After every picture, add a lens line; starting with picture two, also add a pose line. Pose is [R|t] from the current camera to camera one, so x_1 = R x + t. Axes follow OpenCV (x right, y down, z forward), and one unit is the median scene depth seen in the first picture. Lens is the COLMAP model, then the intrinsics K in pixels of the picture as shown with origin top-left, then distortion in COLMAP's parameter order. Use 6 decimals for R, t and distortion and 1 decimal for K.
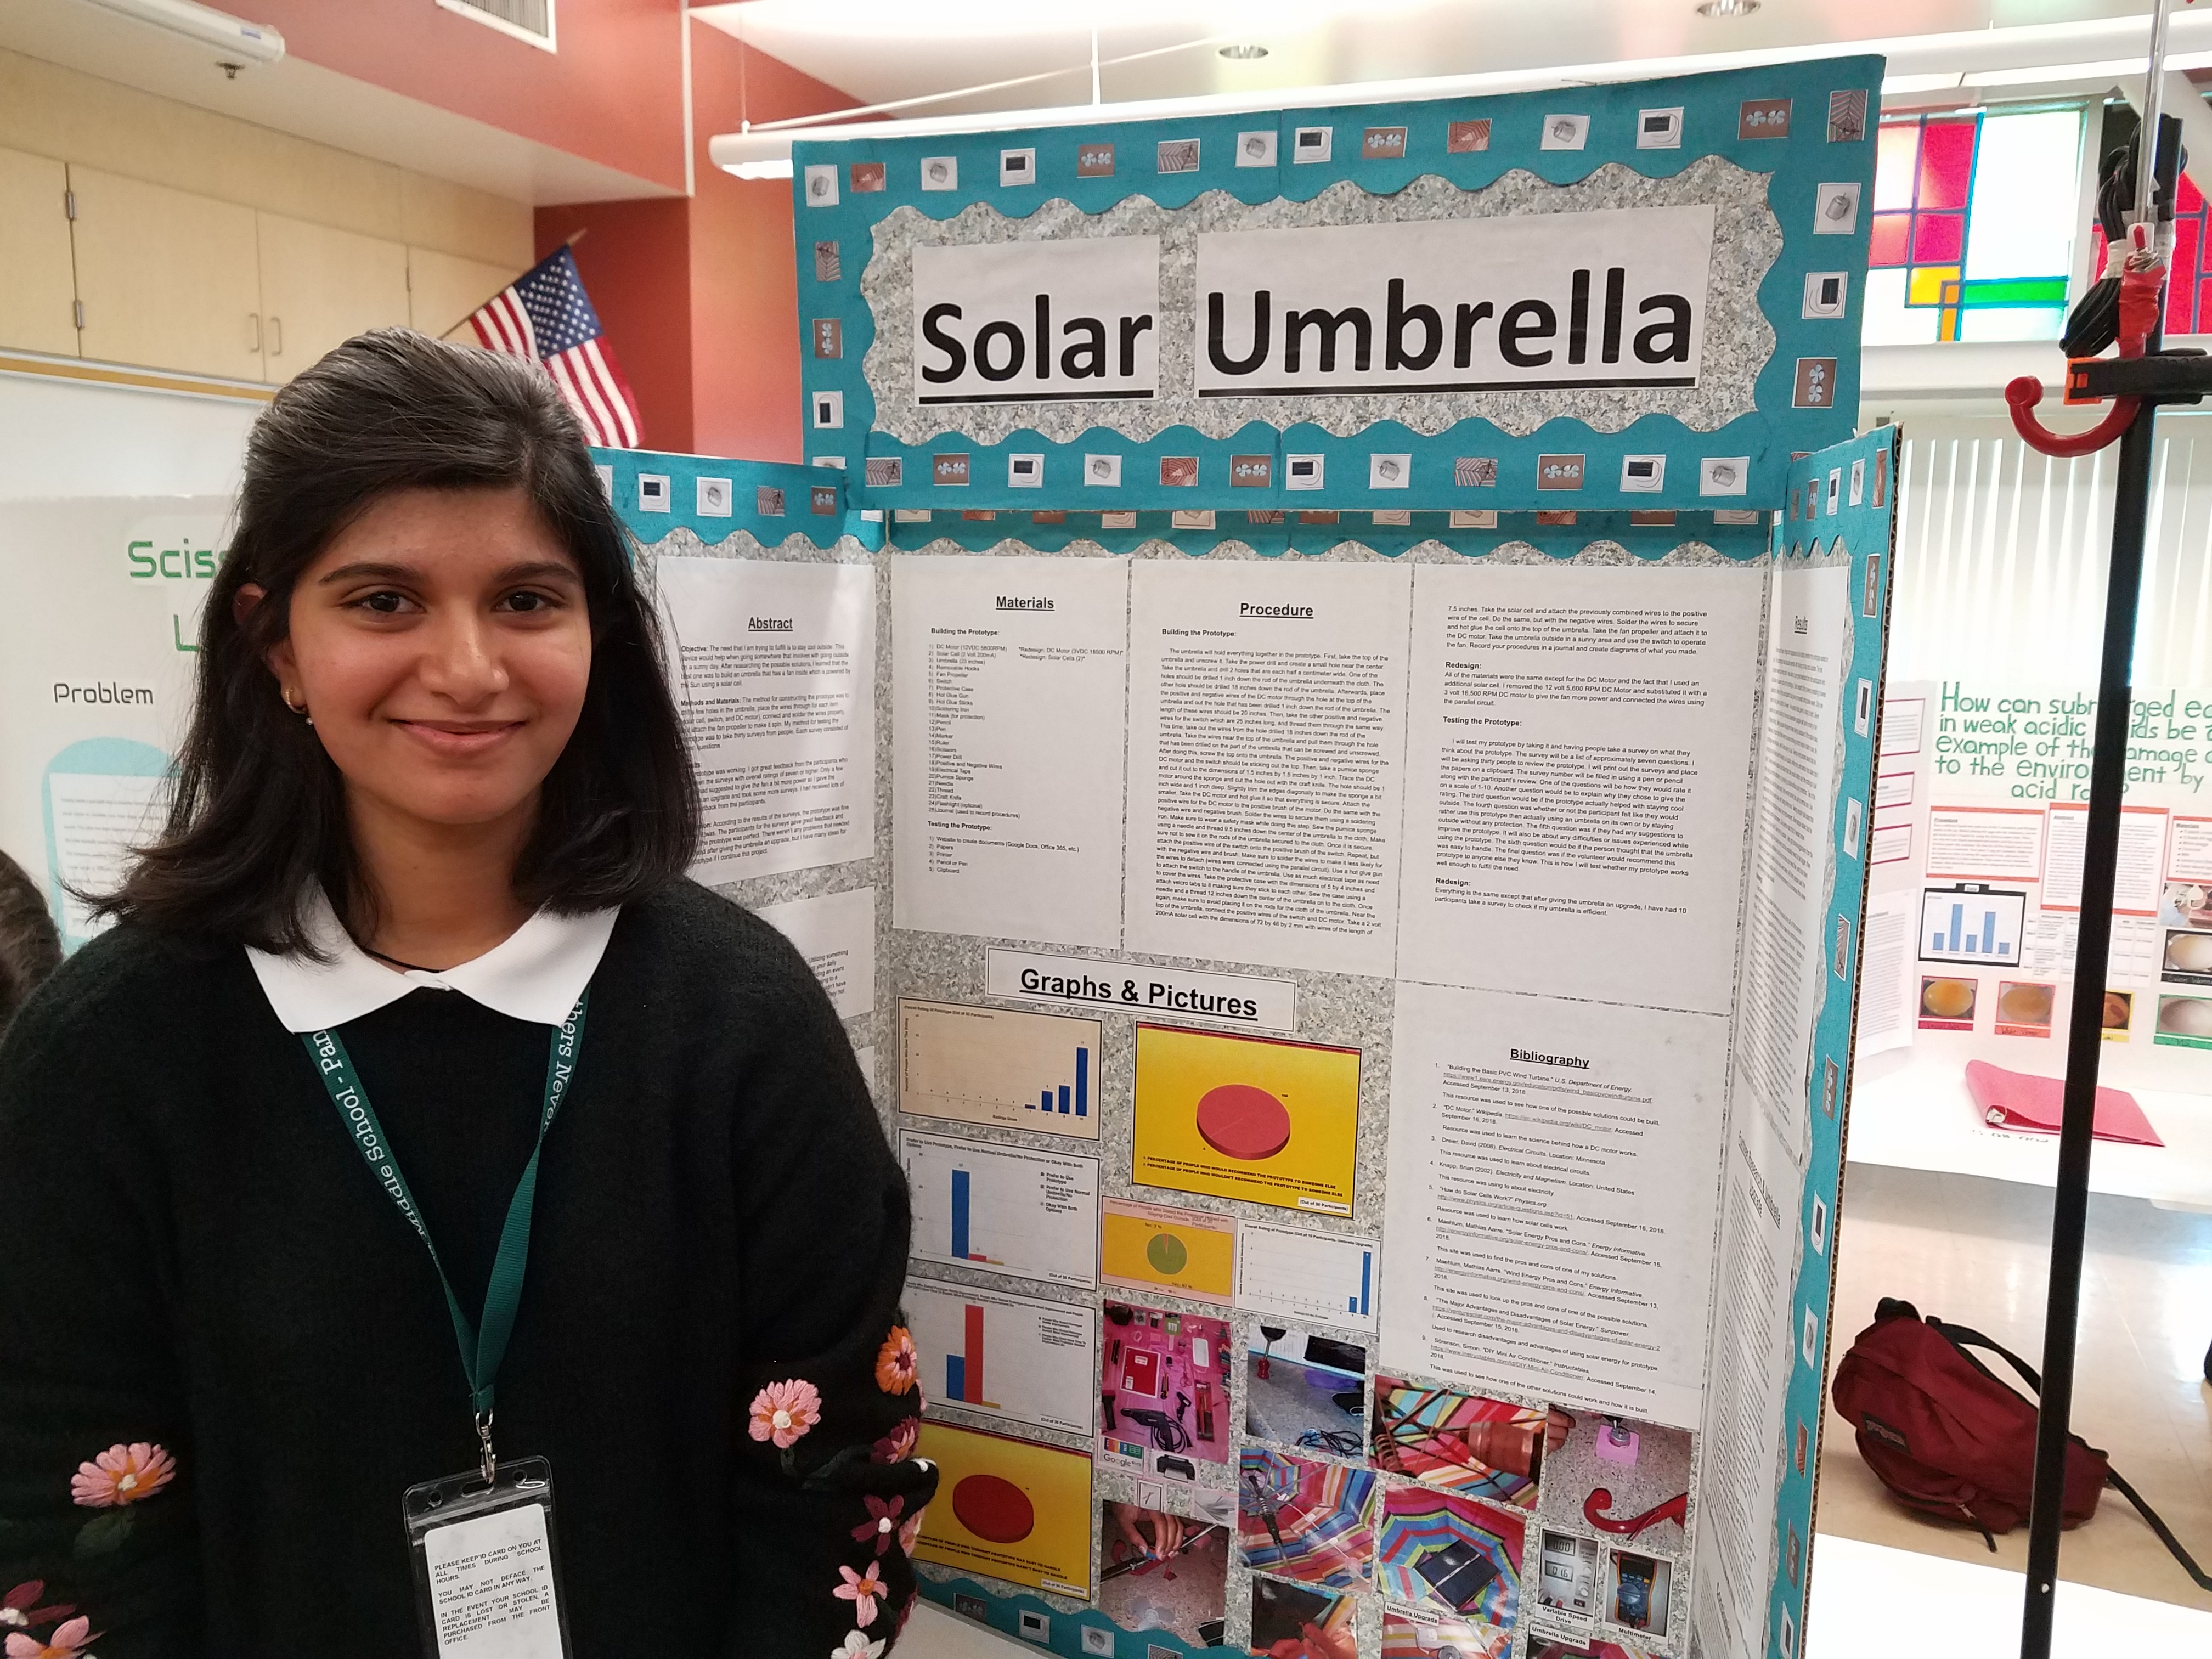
lens RADIAL K [[1676.7, 0, 1124.4], [0, 1676.7, 830.0], [0, 0, 1]] dist [-0.012896, 0.016799]
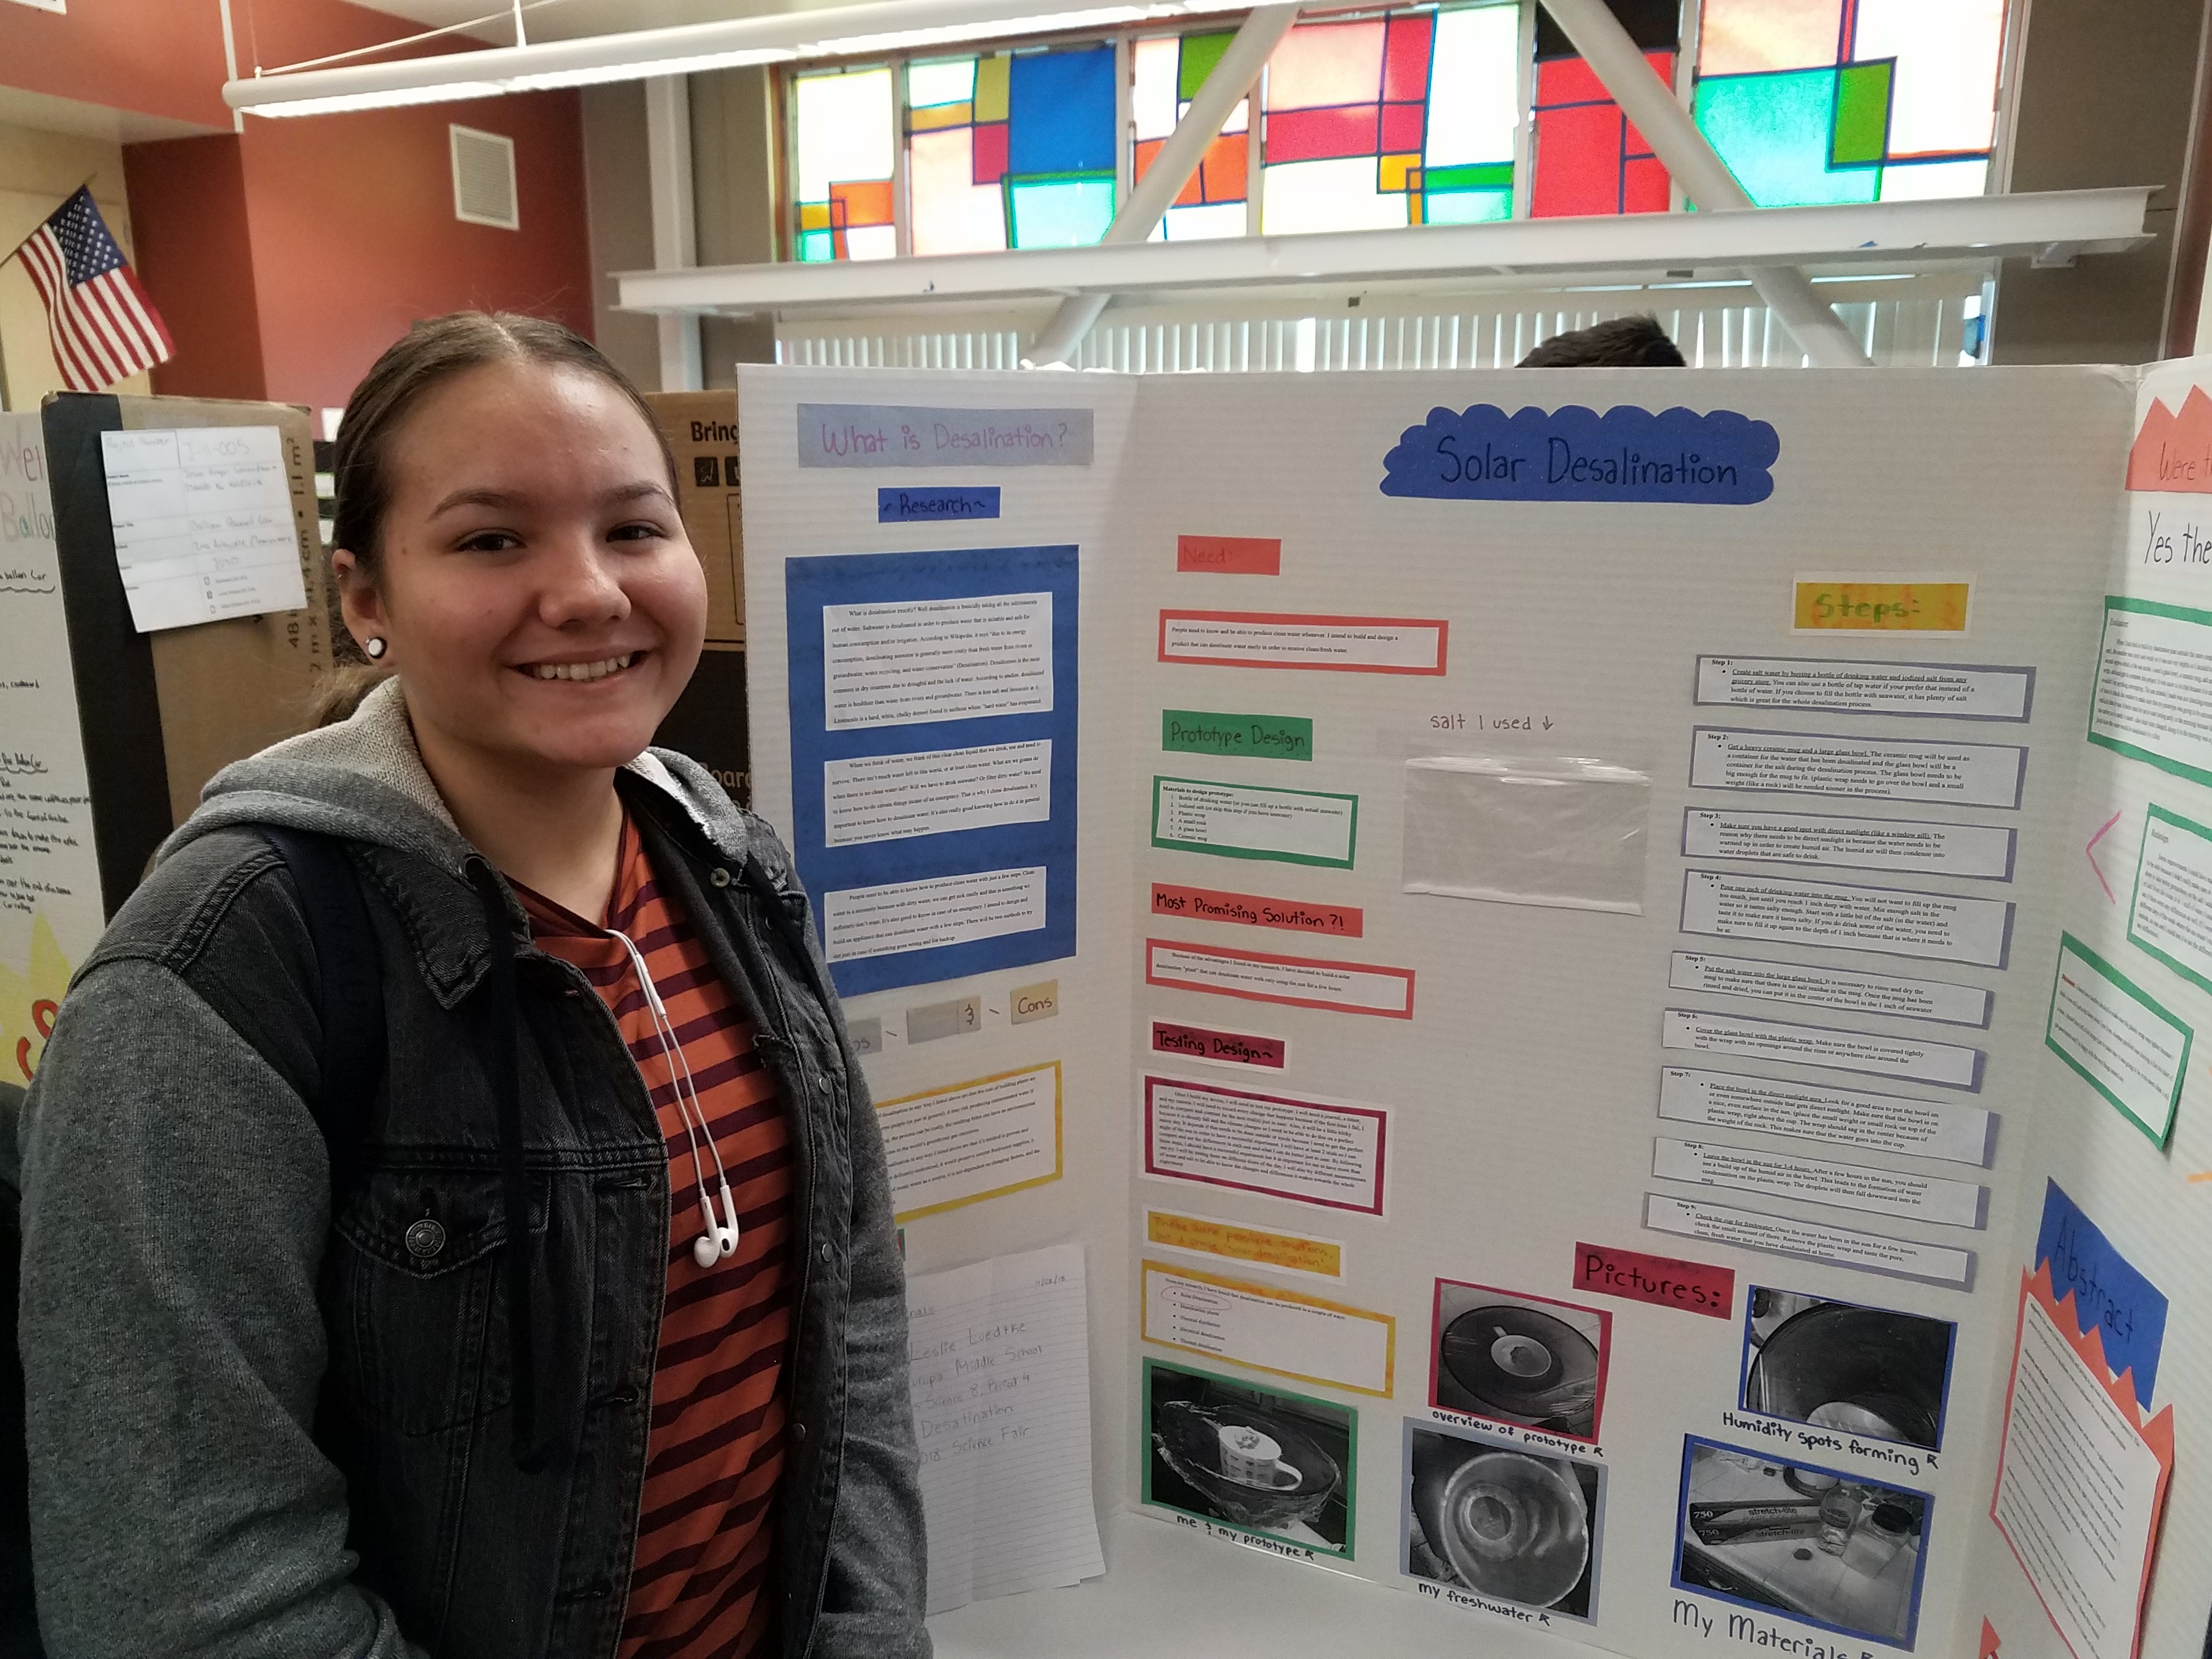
lens RADIAL K [[1676.7, 0, 1083.4], [0, 1676.7, 824.0], [0, 0, 1]] dist [-0.012896, 0.016799]
pose [[0.998681, -0.014482, -0.049266, 0.396556], [0.017539, 0.997909, 0.062207, 0.030064], [0.048262, -0.062989, 0.996847, -0.143658]]
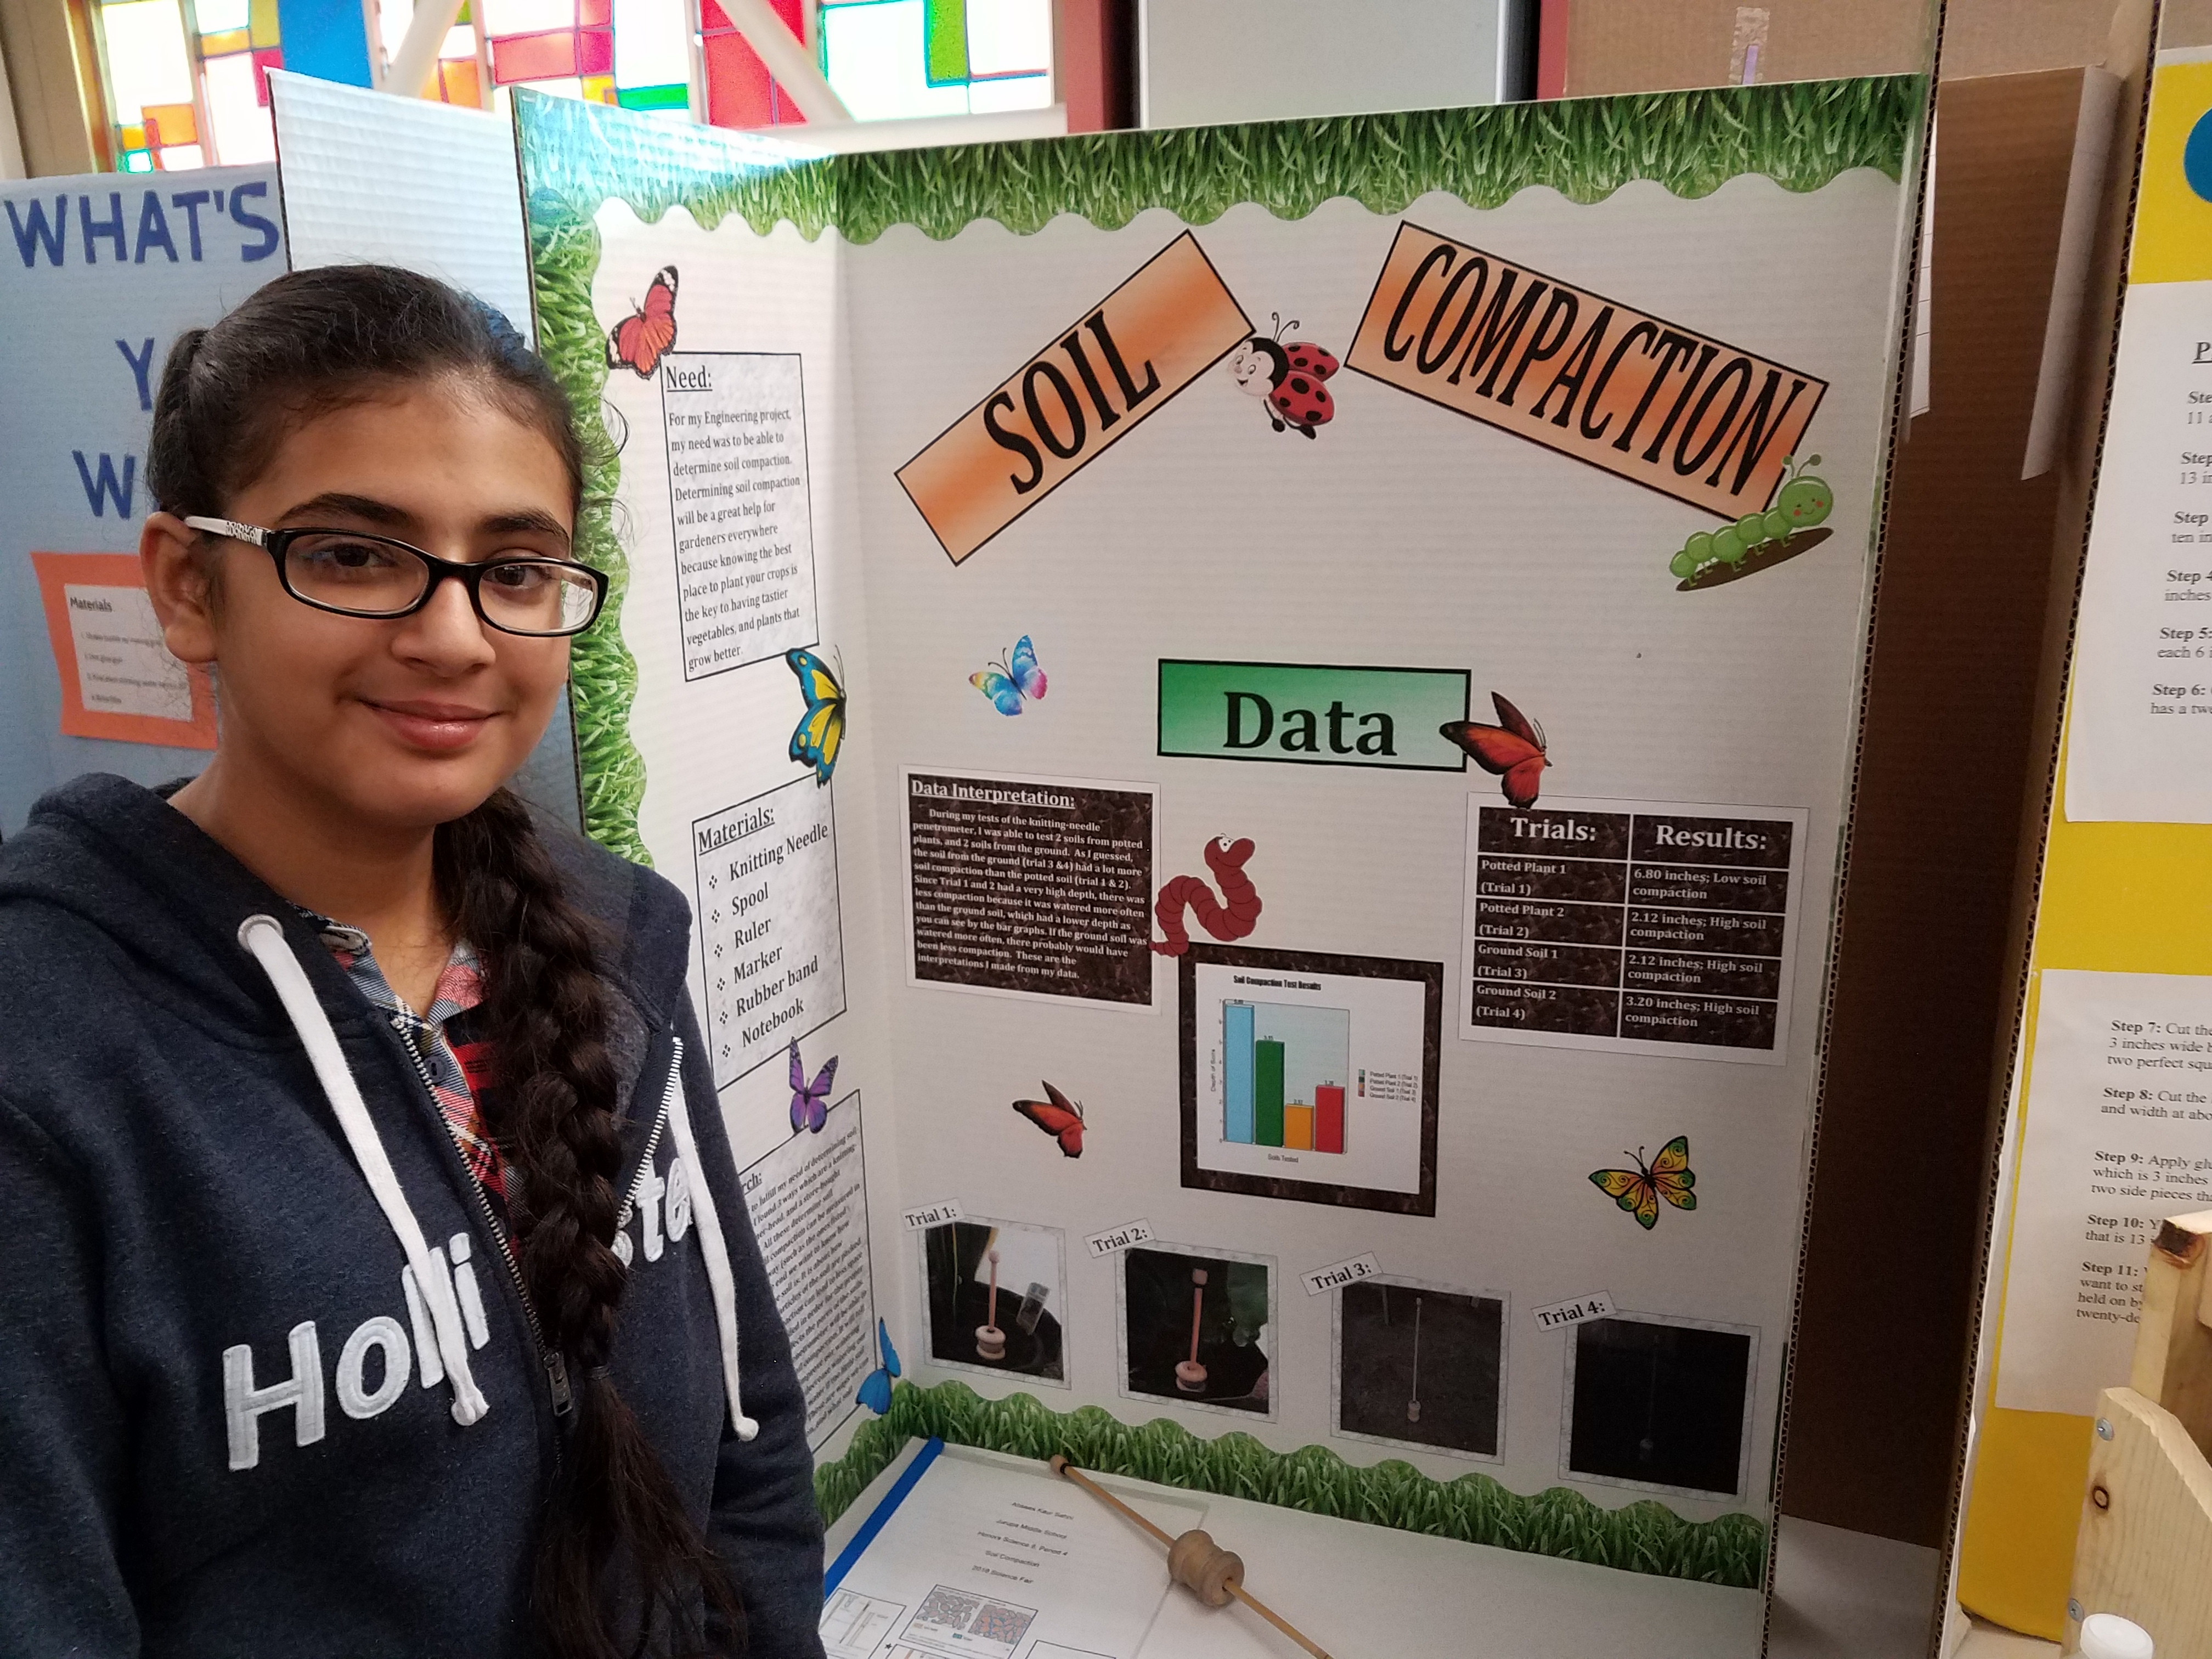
lens RADIAL K [[1676.7, 0, 1123.0], [0, 1676.7, 826.1], [0, 0, 1]] dist [-0.012896, 0.016799]
pose [[0.998056, -0.057144, 0.024895, 0.970835], [0.053773, 0.991348, 0.119738, 0.087261], [-0.031522, -0.118167, 0.992493, -0.320212]]
